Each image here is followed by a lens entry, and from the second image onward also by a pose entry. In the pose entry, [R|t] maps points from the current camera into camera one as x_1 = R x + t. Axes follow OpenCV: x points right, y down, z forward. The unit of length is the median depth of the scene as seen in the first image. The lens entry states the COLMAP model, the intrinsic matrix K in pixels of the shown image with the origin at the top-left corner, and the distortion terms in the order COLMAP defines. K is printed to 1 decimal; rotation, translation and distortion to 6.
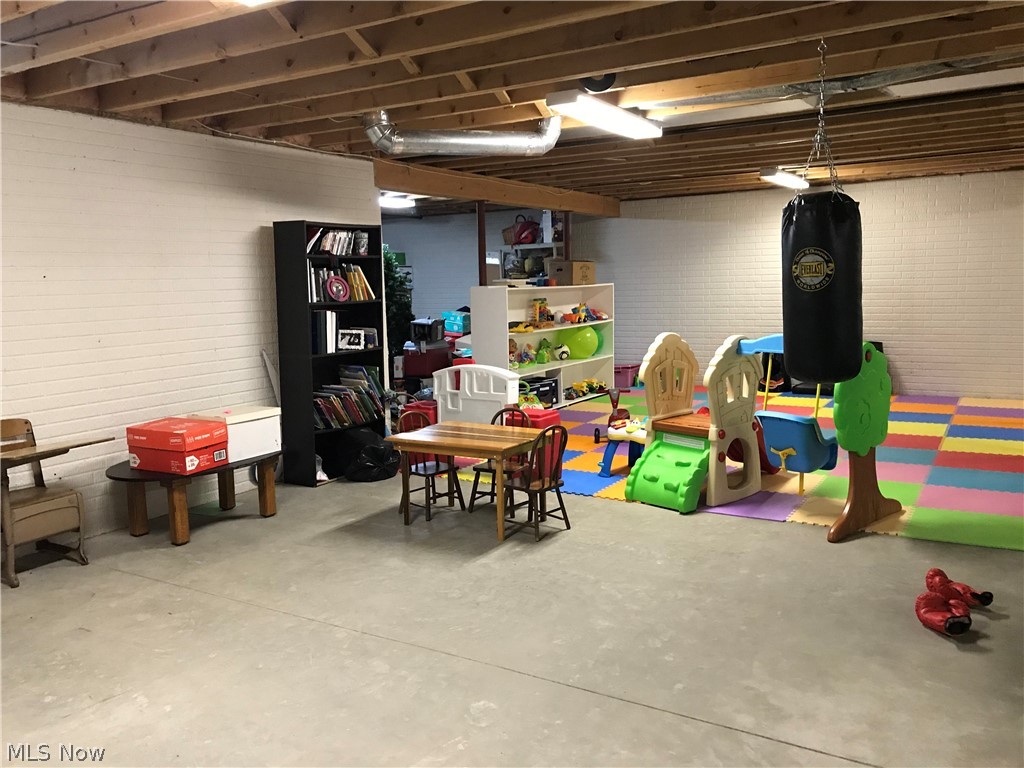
lens RADIAL K [[850.0, 0, 511.9], [0, 850.0, 382.2], [0, 0, 1]] dist [0.041409, -0.053620]
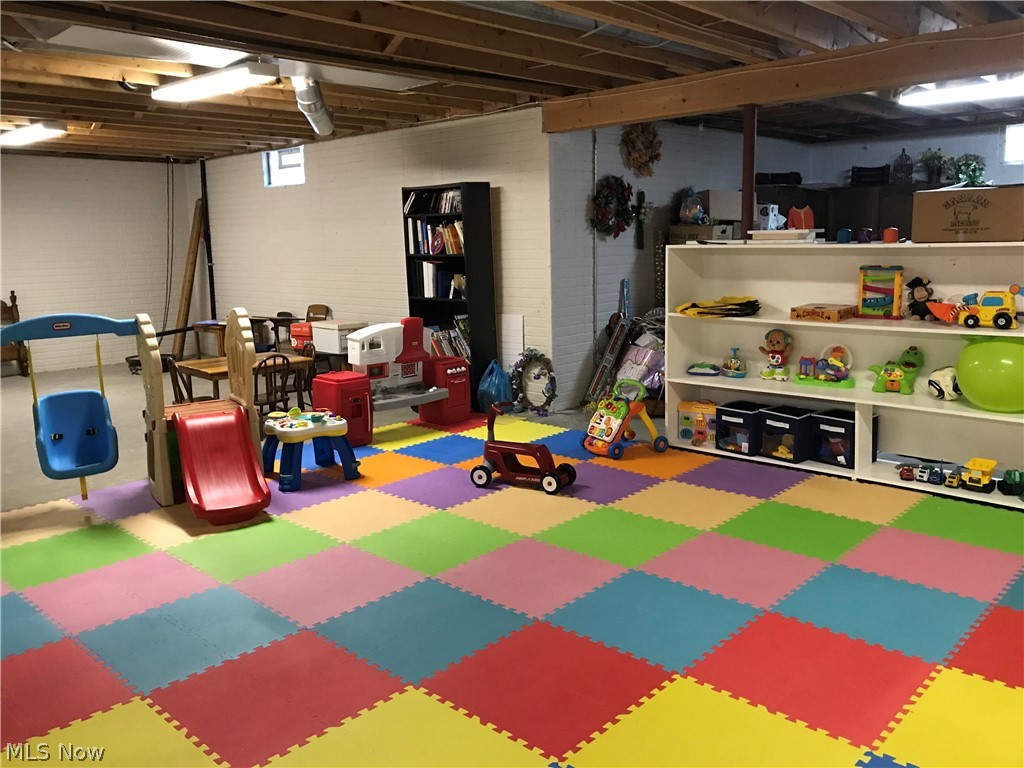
lens RADIAL K [[850.0, 0, 512.5], [0, 850.0, 383.5], [0, 0, 1]] dist [0.041409, -0.053620]
pose [[-0.229662, 0.191059, -0.954333, 0.897821], [-0.093449, 0.971684, 0.217021, -0.183288], [0.968774, 0.139023, -0.205305, 1.353612]]
